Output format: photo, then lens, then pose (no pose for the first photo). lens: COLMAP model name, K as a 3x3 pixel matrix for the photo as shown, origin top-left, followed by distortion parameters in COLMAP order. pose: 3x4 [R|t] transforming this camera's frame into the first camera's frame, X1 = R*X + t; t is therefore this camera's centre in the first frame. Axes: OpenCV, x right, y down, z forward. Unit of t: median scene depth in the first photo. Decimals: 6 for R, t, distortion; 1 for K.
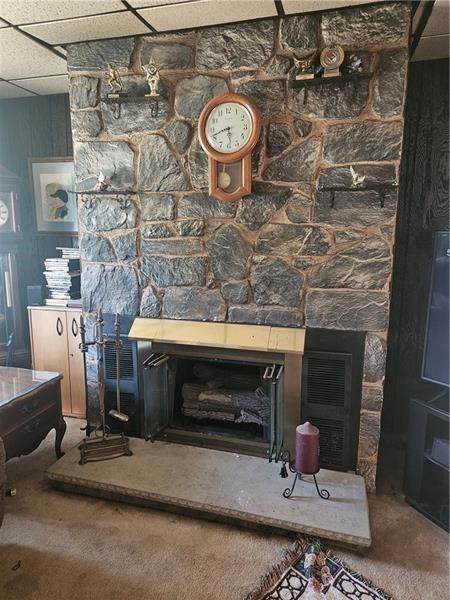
lens RADIAL K [[392.5, 0, 225.0], [0, 392.5, 300.0], [0, 0, 1]] dist [0.055229, -0.002149]
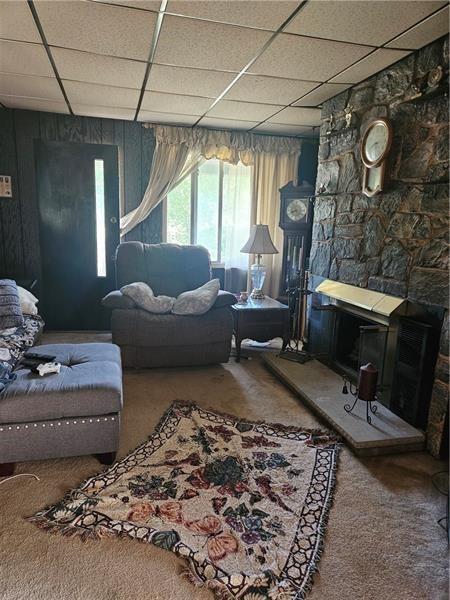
lens RADIAL K [[410.8, 0, 225.0], [0, 410.8, 300.0], [0, 0, 1]] dist [0.054390, -0.004003]
pose [[0.511786, 0.162267, -0.843649, 1.018406], [-0.163243, 0.982478, 0.089941, 0.051414], [0.843461, 0.091689, 0.529308, -0.145941]]
